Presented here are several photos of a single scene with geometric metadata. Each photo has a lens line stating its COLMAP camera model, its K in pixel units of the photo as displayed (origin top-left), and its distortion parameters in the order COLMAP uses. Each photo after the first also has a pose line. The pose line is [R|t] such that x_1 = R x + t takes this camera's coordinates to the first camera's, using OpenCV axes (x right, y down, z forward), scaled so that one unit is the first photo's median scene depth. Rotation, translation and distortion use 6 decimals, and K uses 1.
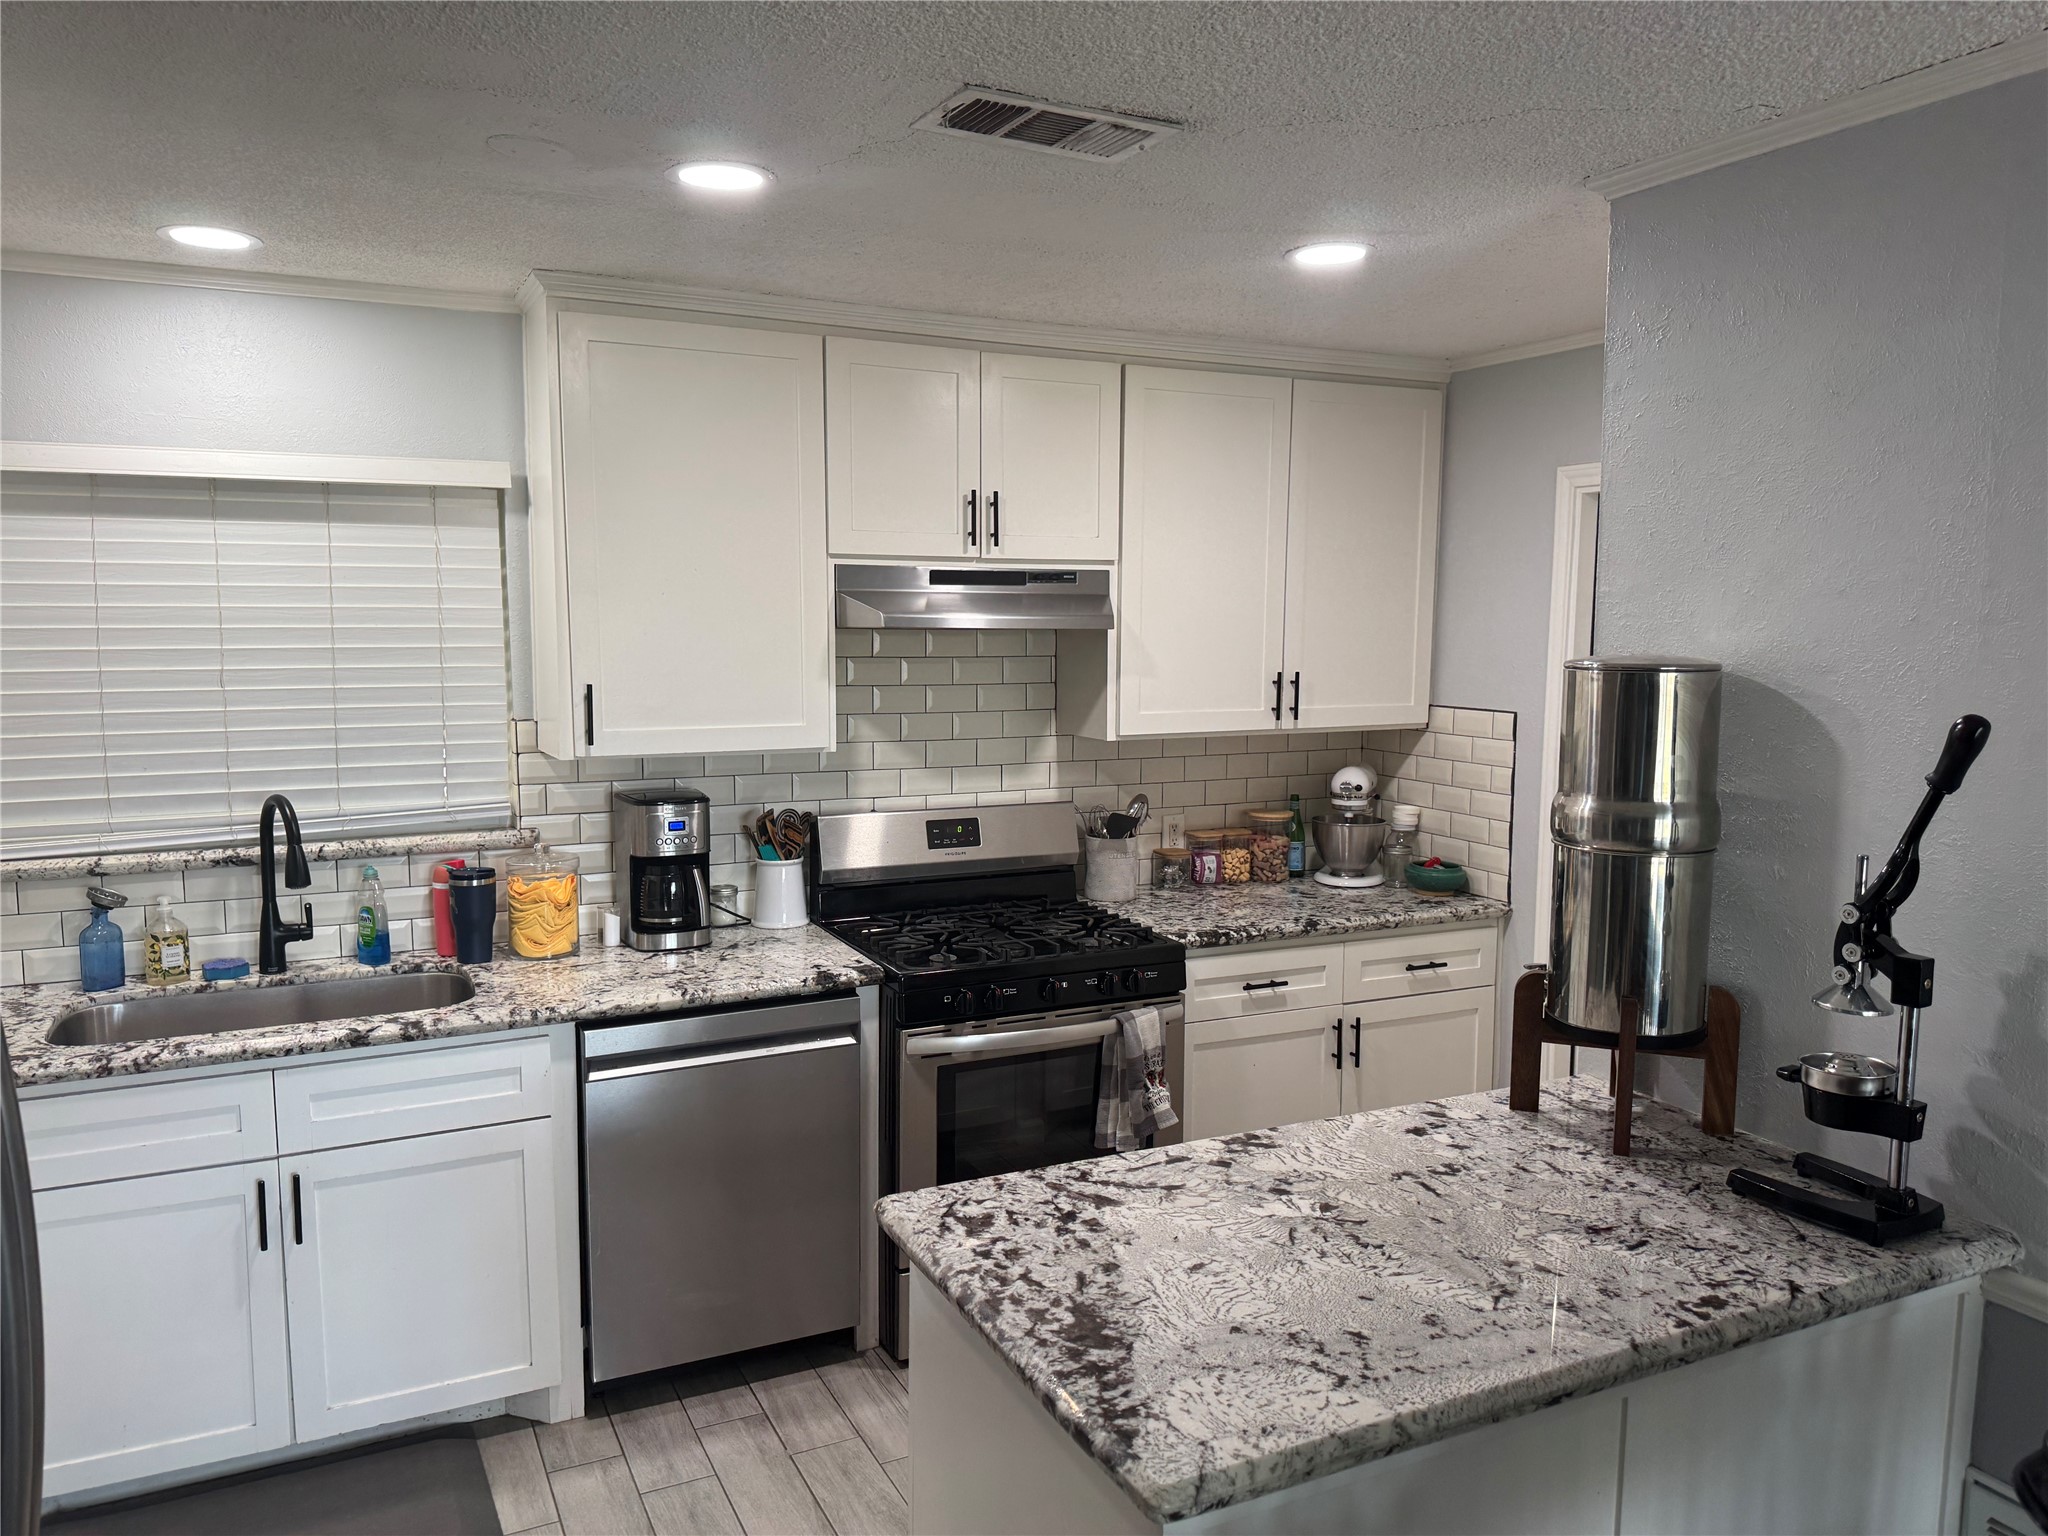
lens RADIAL K [[1454.7, 0, 1020.0], [0, 1454.7, 766.9], [0, 0, 1]] dist [0.013436, -0.001047]
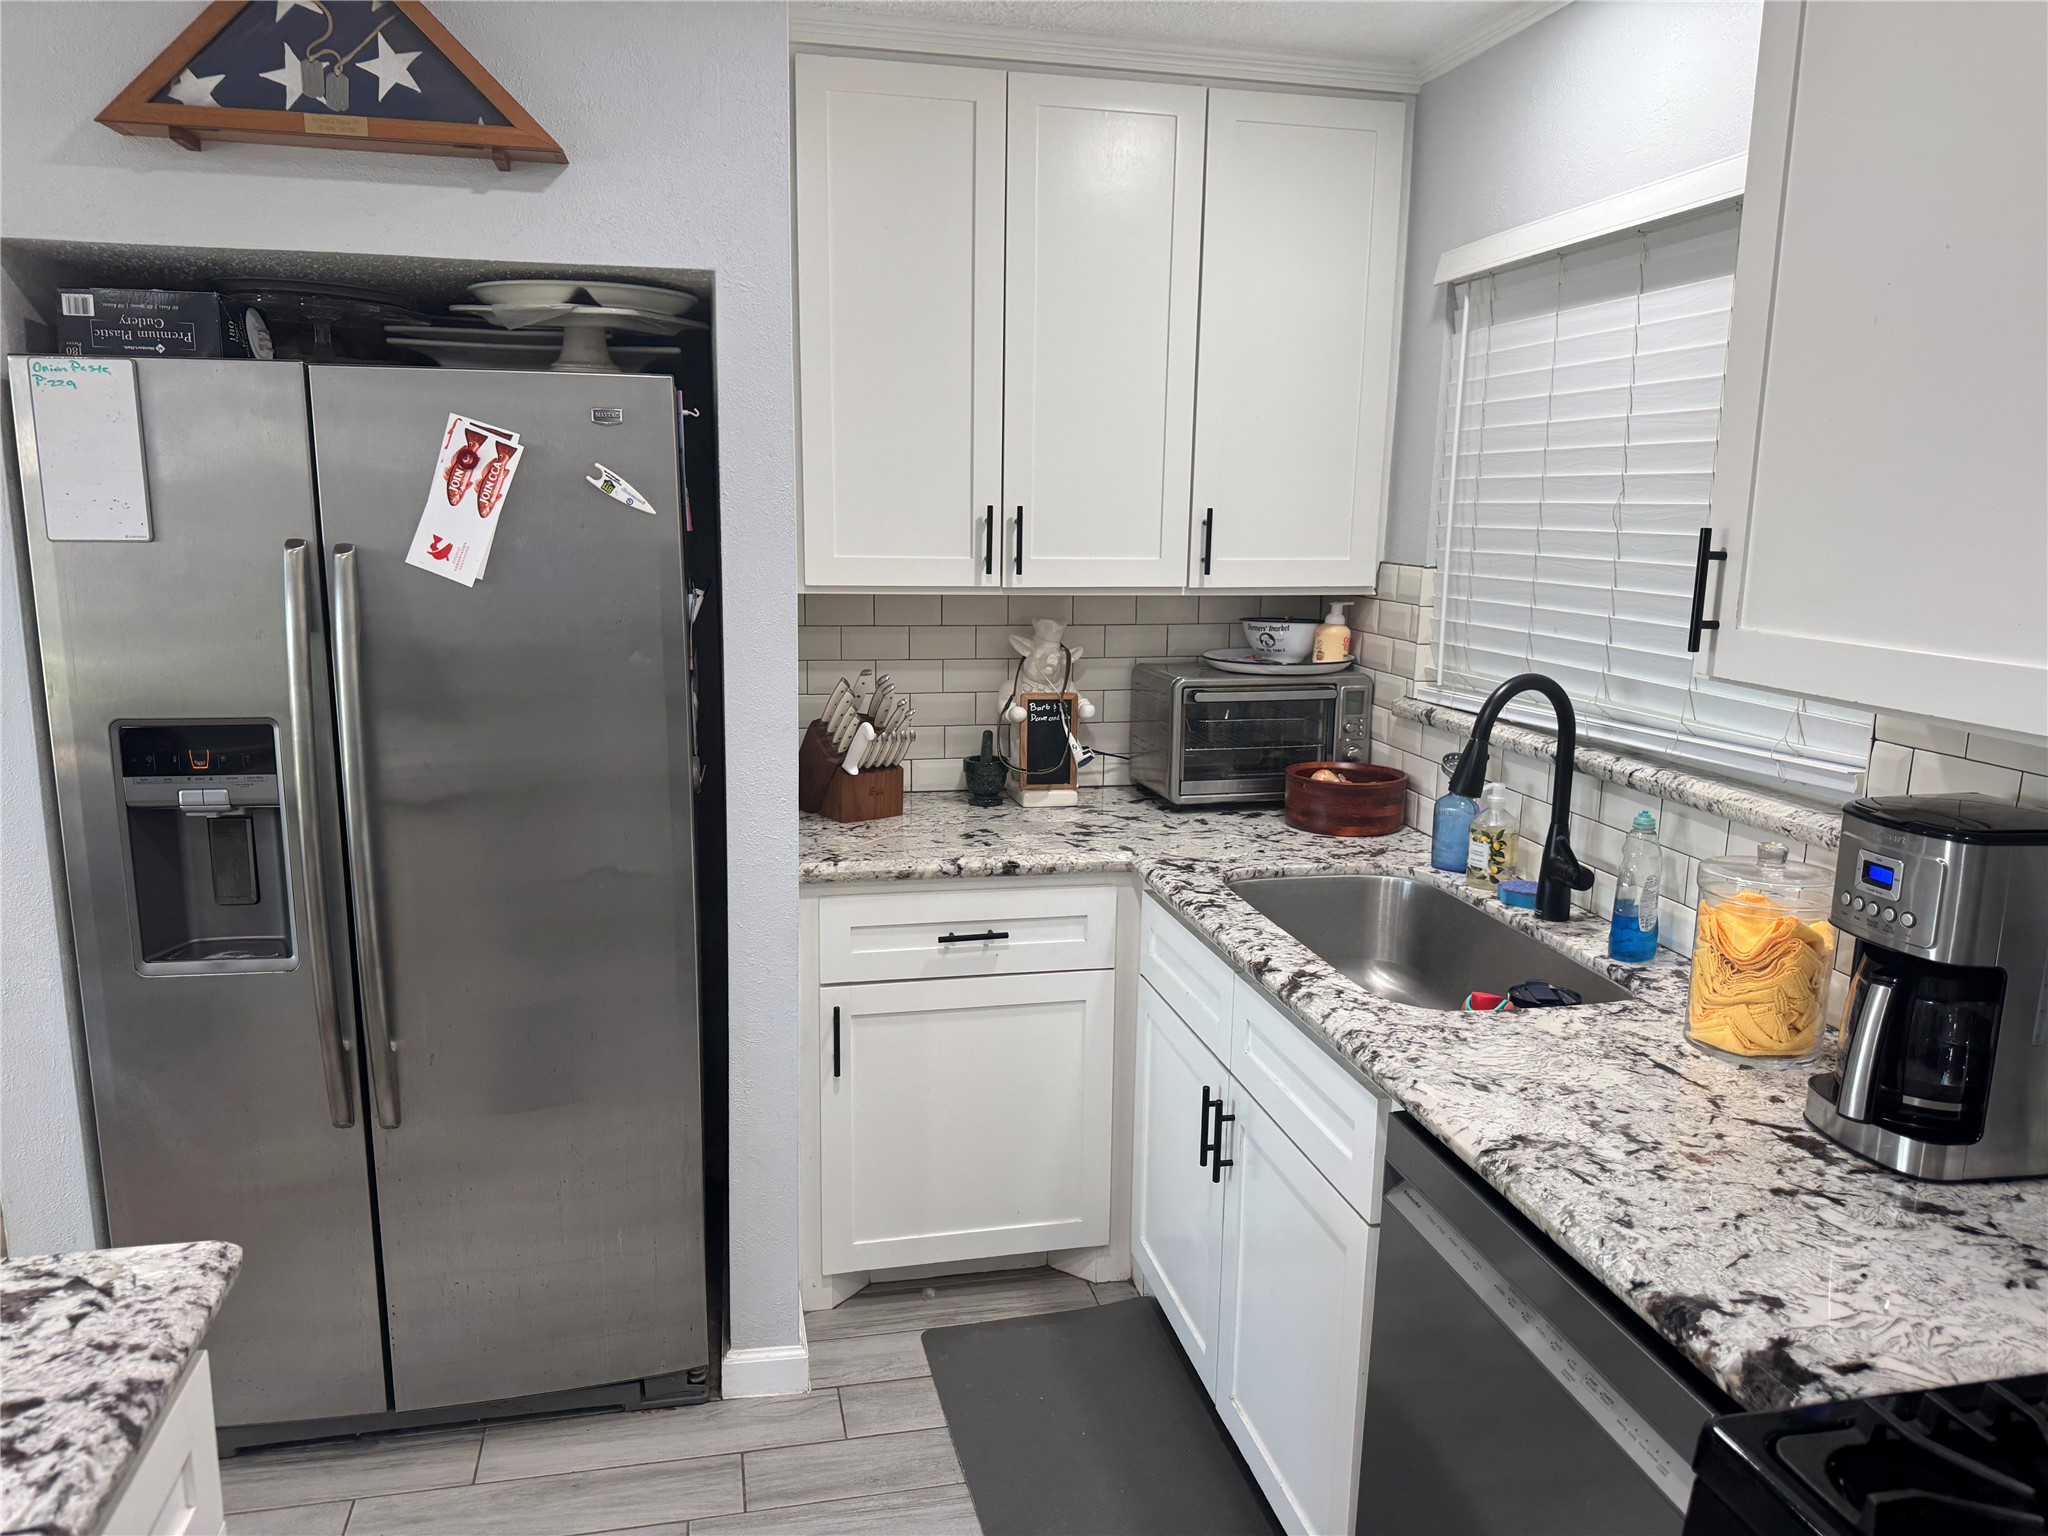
lens RADIAL K [[1454.7, 0, 1027.3], [0, 1454.7, 774.8], [0, 0, 1]] dist [0.013436, -0.001047]
pose [[-0.247608, 0.169630, -0.953895, 0.251282], [-0.122877, 0.971105, 0.204586, -0.048855], [0.961037, 0.167869, -0.219610, 0.917447]]
